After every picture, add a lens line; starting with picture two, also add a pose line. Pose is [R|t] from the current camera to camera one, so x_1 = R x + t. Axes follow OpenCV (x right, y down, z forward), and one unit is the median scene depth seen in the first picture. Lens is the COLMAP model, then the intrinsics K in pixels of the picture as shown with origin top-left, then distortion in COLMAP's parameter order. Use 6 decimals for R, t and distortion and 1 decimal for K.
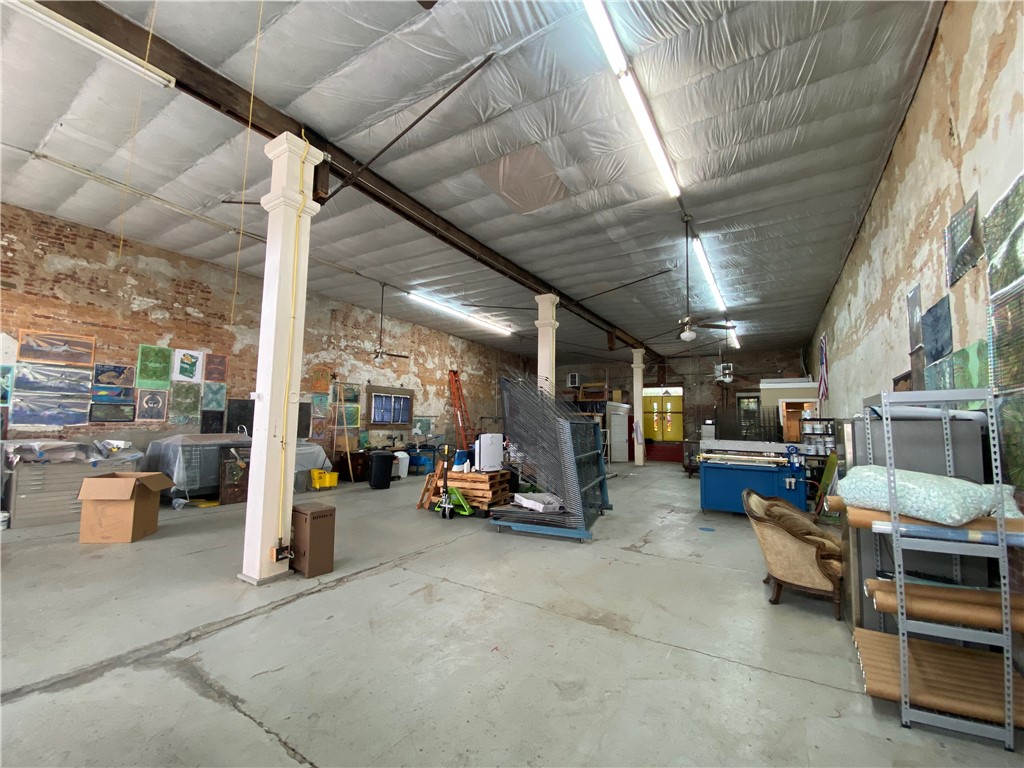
lens RADIAL K [[418.8, 0, 506.3], [0, 418.8, 388.0], [0, 0, 1]] dist [-0.007833, -0.005251]
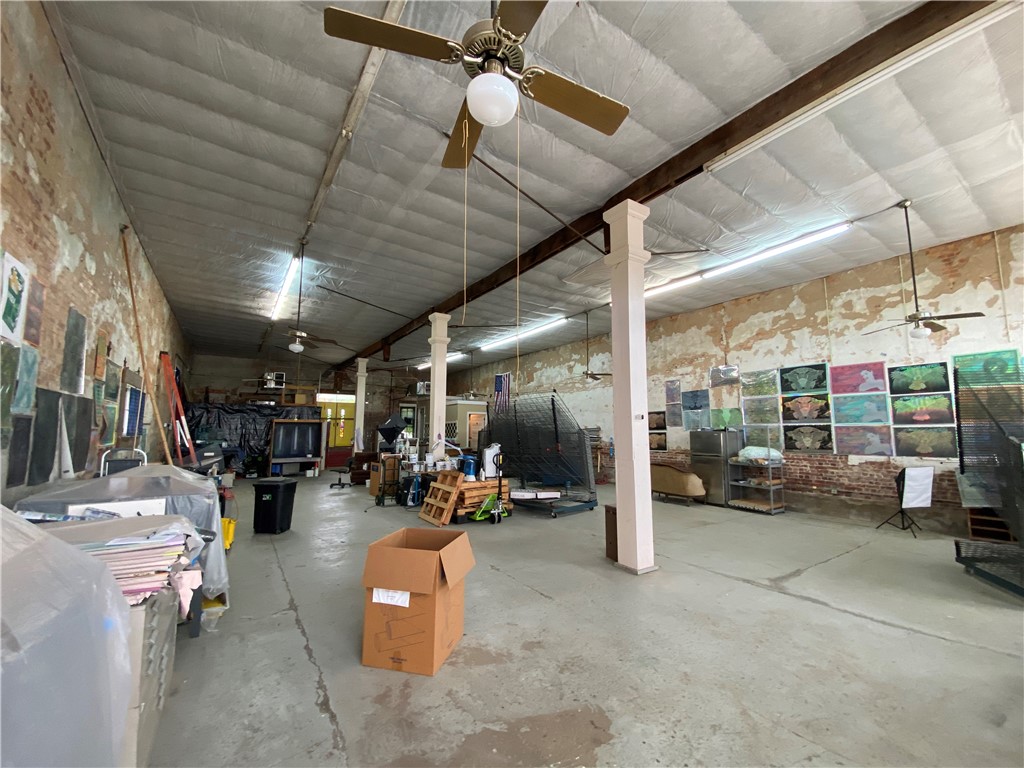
lens RADIAL K [[418.8, 0, 519.0], [0, 418.8, 385.7], [0, 0, 1]] dist [-0.007833, -0.005251]
pose [[0.404331, 0.086784, 0.910486, -0.625995], [-0.077783, 0.995144, -0.060312, 0.009096], [-0.911299, -0.046435, 0.409118, 0.283188]]
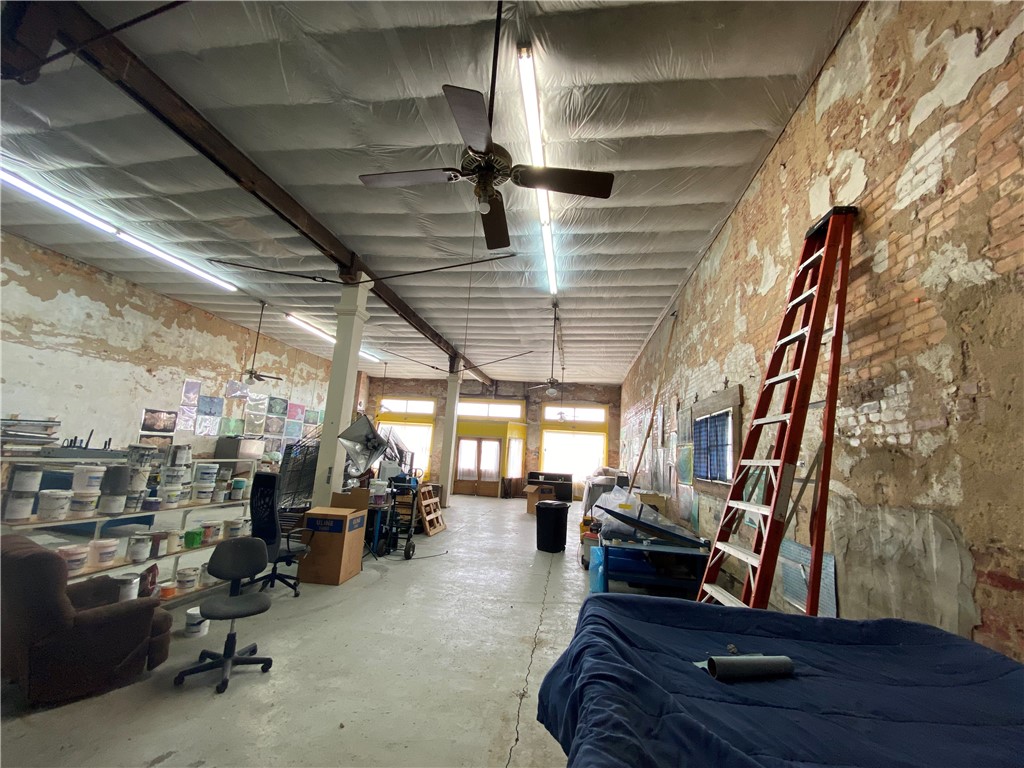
lens RADIAL K [[418.8, 0, 514.0], [0, 418.8, 383.0], [0, 0, 1]] dist [-0.007833, -0.005251]
pose [[-0.909061, -0.135415, -0.394044, 0.091472], [-0.035565, 0.967481, -0.250431, 0.110057], [0.415142, -0.213643, -0.884316, 1.371403]]
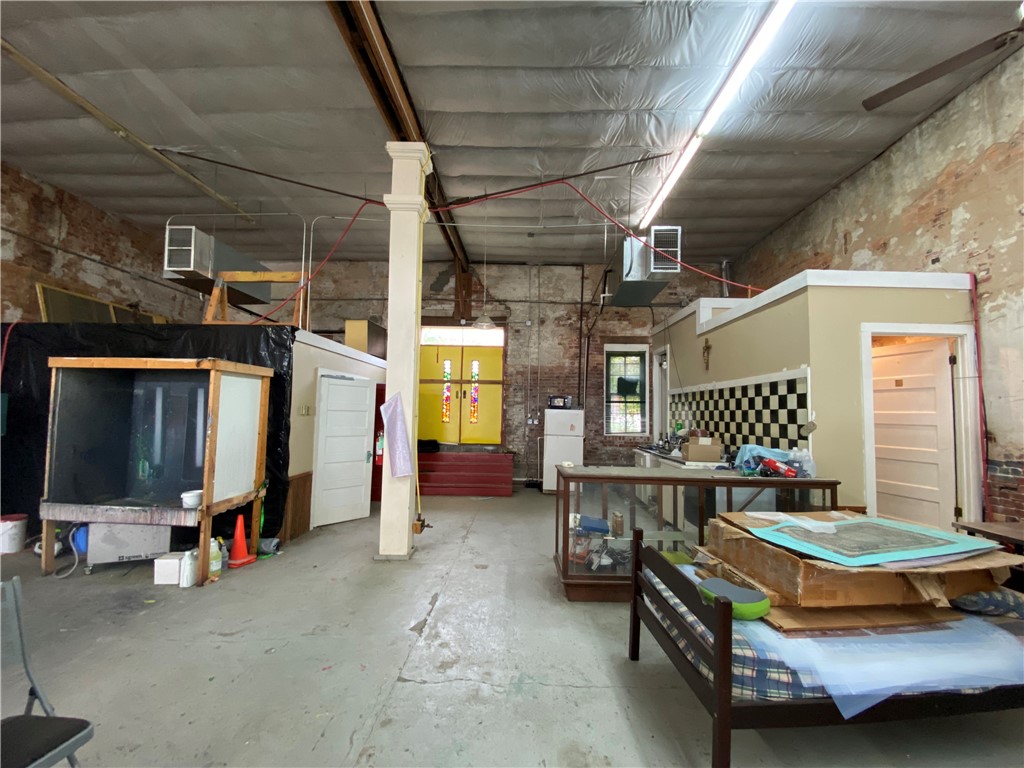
lens RADIAL K [[418.8, 0, 513.2], [0, 418.8, 385.2], [0, 0, 1]] dist [-0.007833, -0.005251]
pose [[0.864367, 0.027103, 0.502131, 0.312253], [-0.048870, 0.998347, 0.030238, 0.074830], [-0.500481, -0.050676, 0.864263, 0.930179]]
